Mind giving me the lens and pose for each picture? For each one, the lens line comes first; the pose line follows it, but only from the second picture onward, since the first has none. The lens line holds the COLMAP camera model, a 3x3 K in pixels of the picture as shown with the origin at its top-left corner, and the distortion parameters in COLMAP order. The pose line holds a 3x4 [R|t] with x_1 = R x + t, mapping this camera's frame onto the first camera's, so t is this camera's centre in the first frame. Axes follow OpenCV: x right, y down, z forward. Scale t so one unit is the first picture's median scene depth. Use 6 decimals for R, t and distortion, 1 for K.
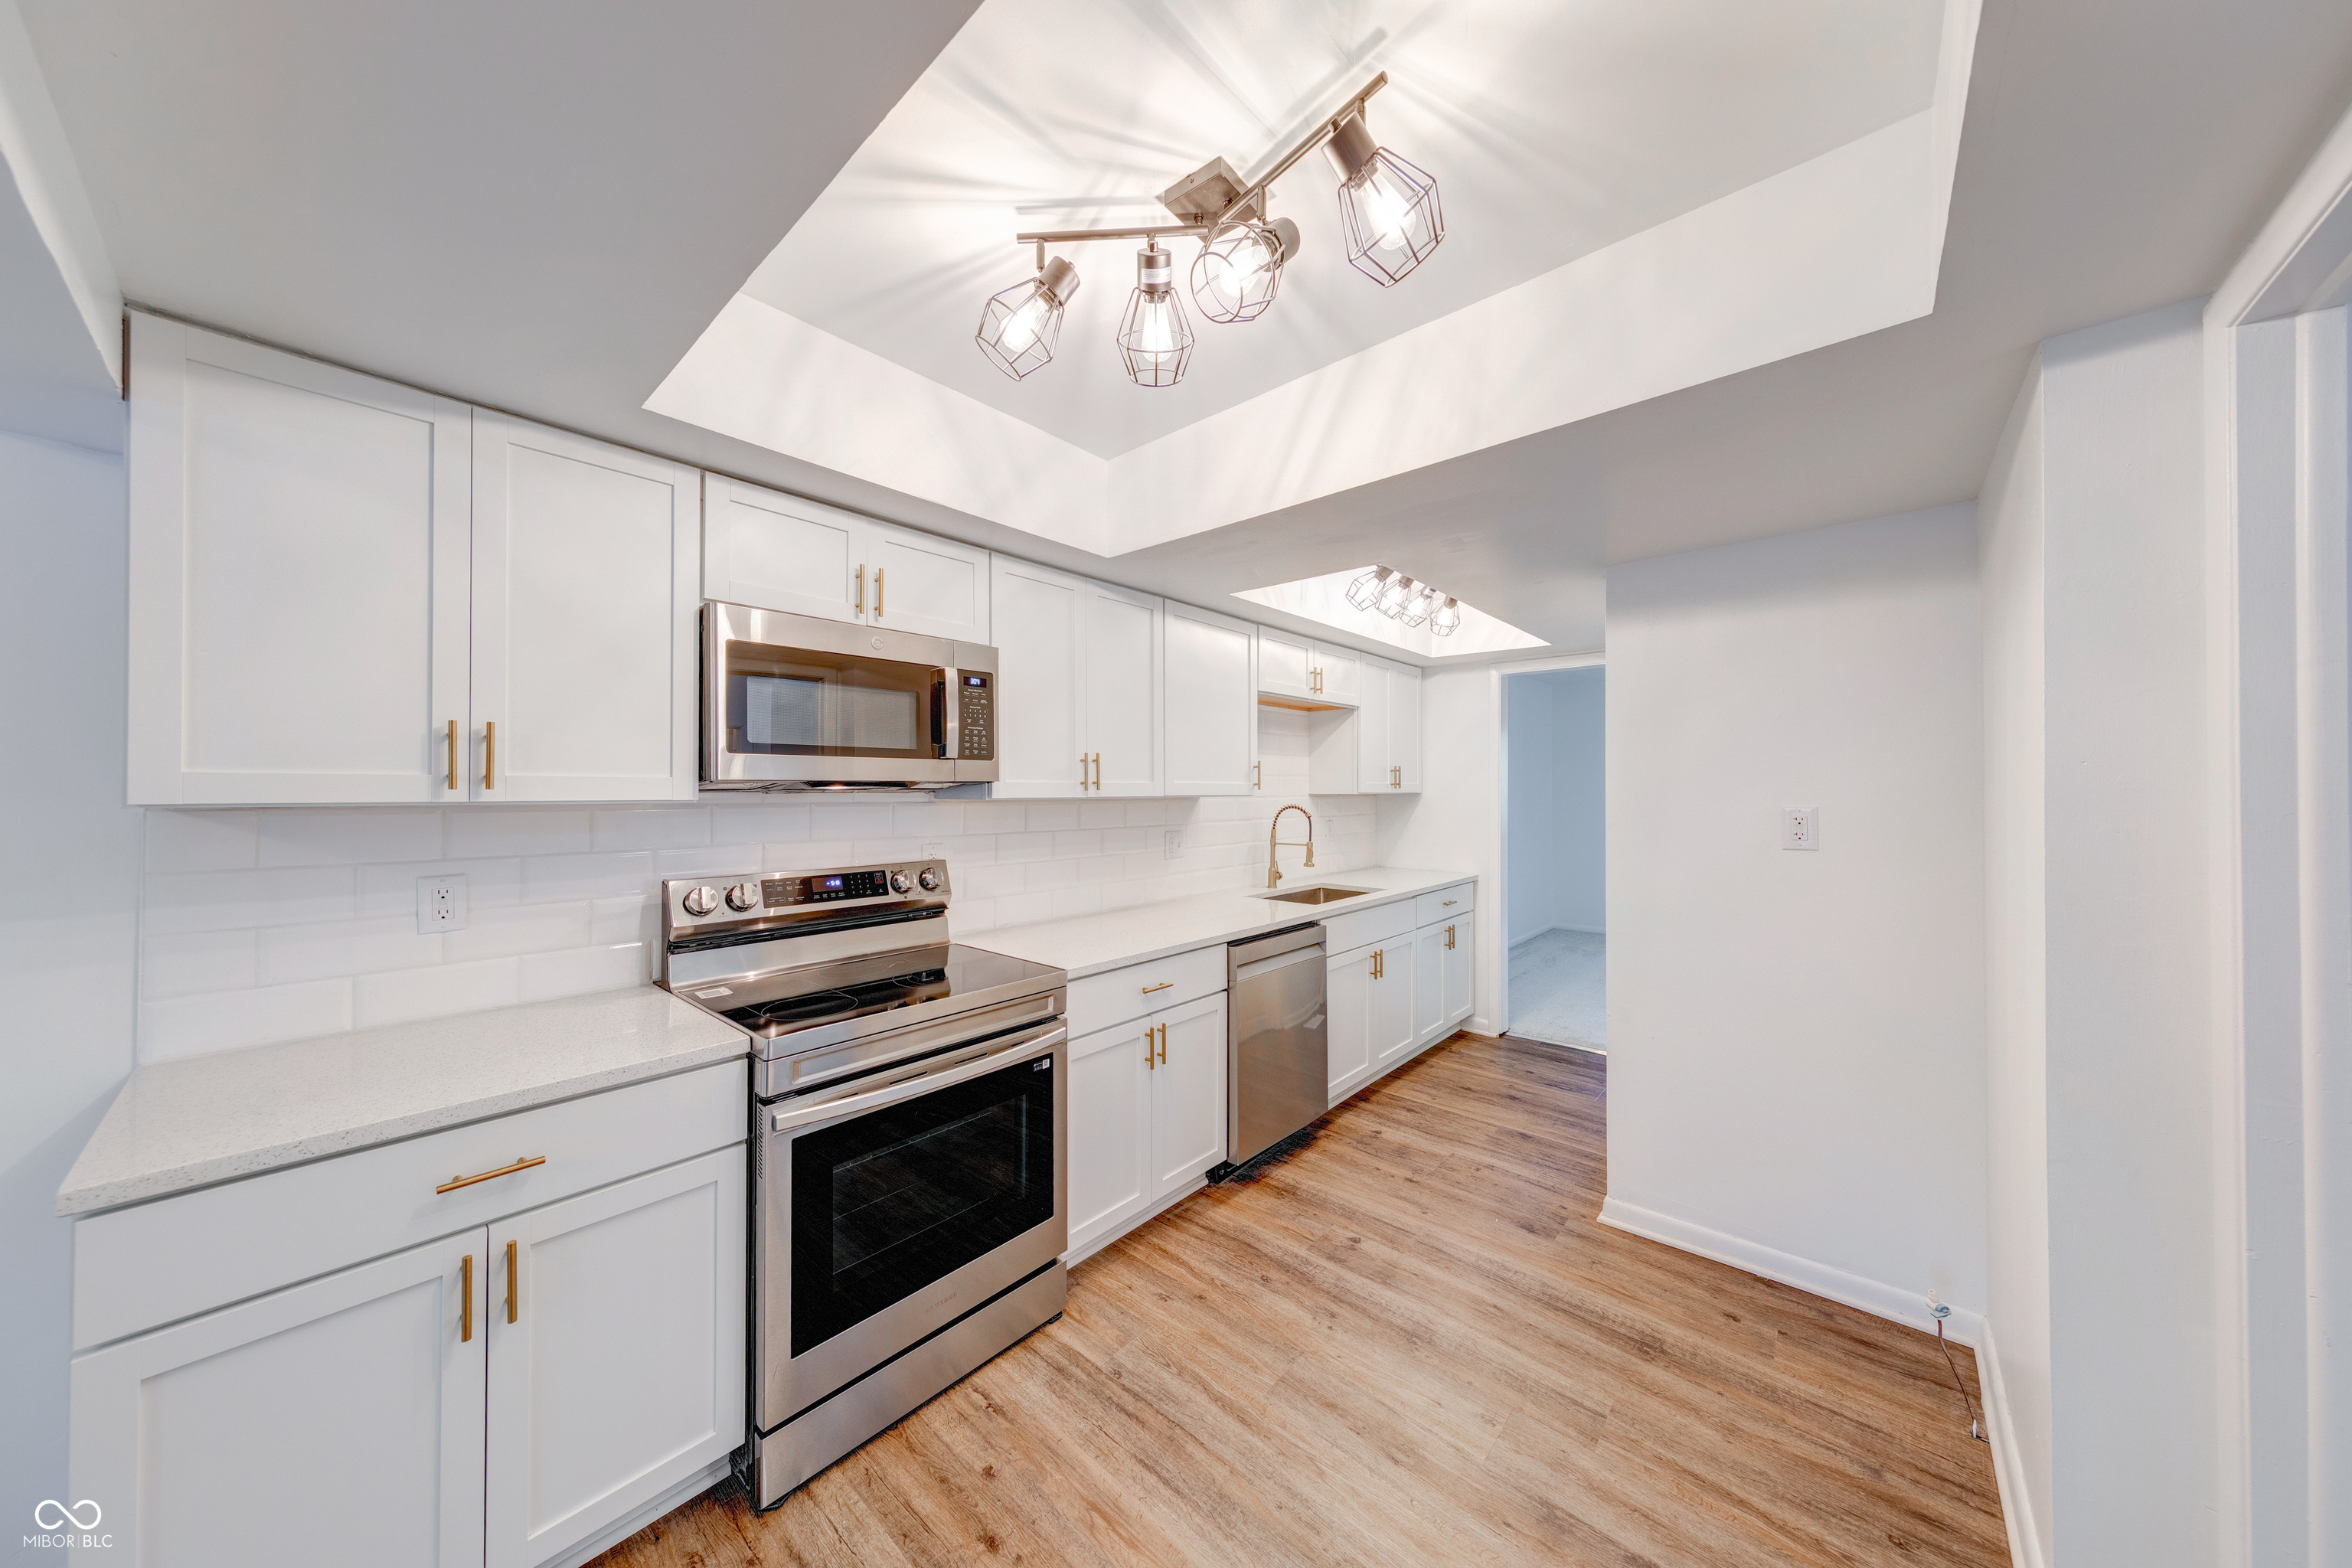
lens RADIAL K [[744.2, 0, 1198.1], [0, 744.2, 779.7], [0, 0, 1]] dist [0.007986, -0.000193]
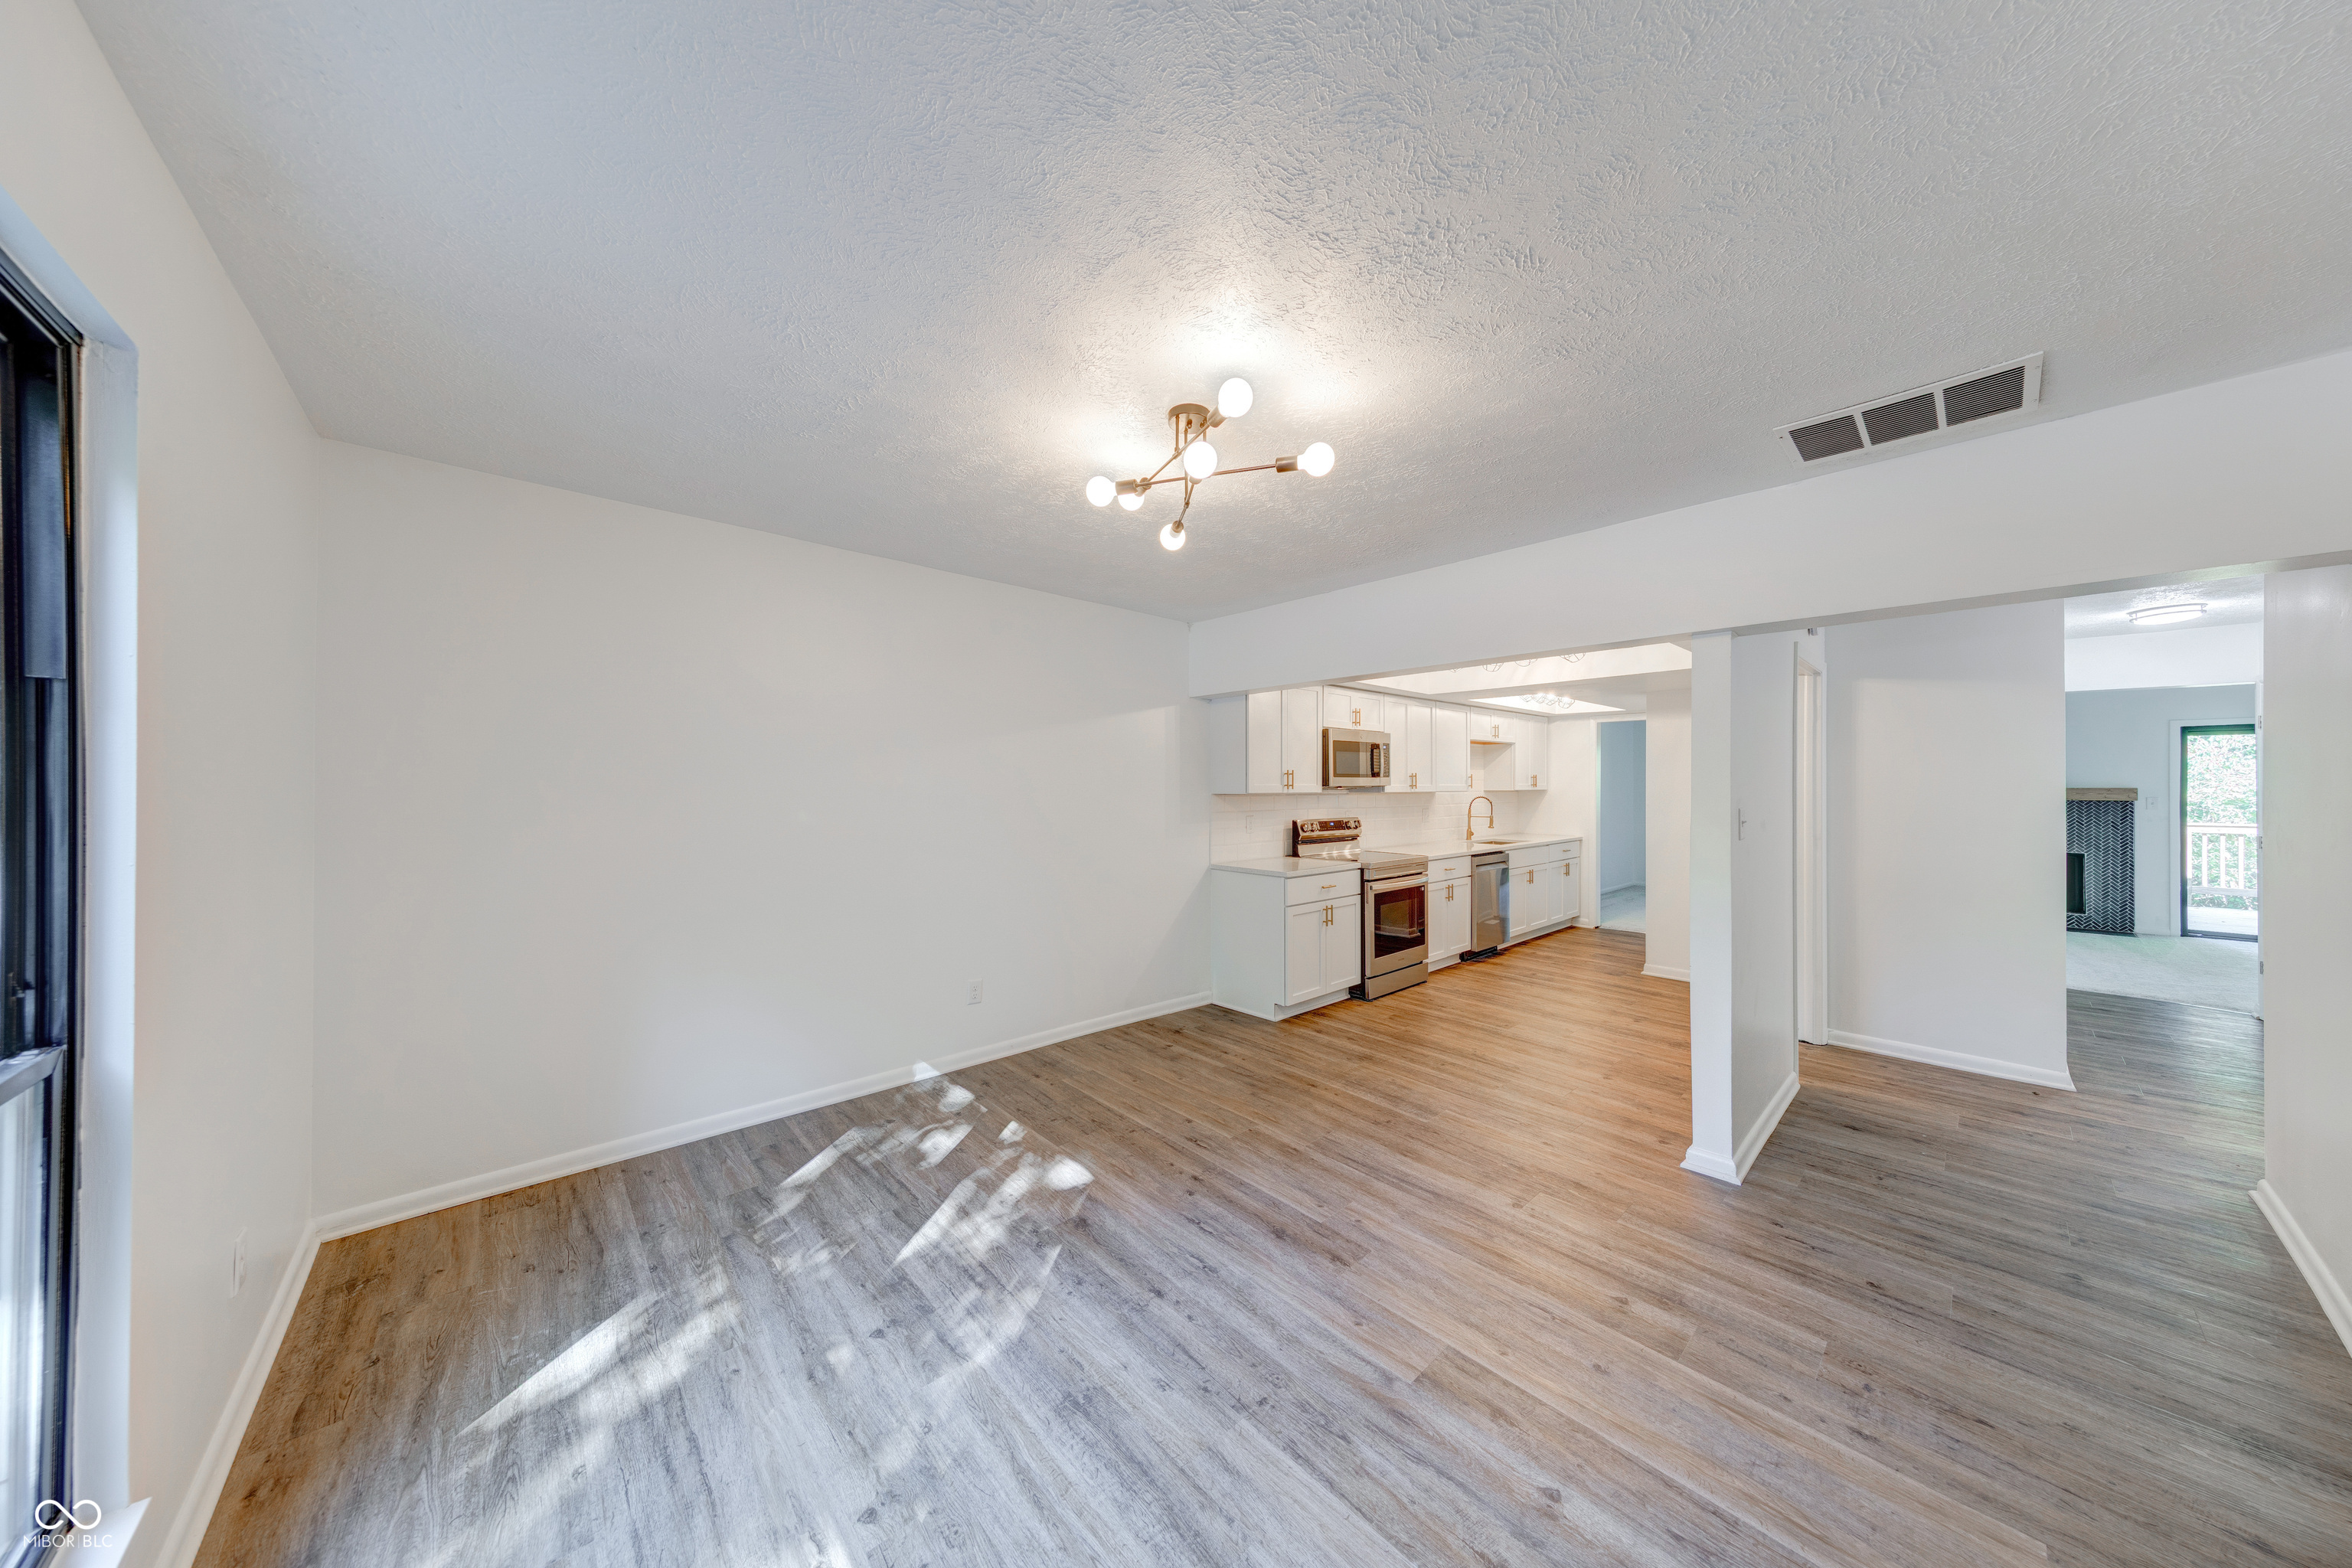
lens RADIAL K [[744.2, 0, 1171.6], [0, 744.2, 791.7], [0, 0, 1]] dist [0.007986, -0.000193]
pose [[0.992397, -0.001585, -0.123069, -0.589254], [0.003935, 0.999814, 0.018858, -0.023368], [0.123016, -0.019199, 0.992219, -1.375300]]
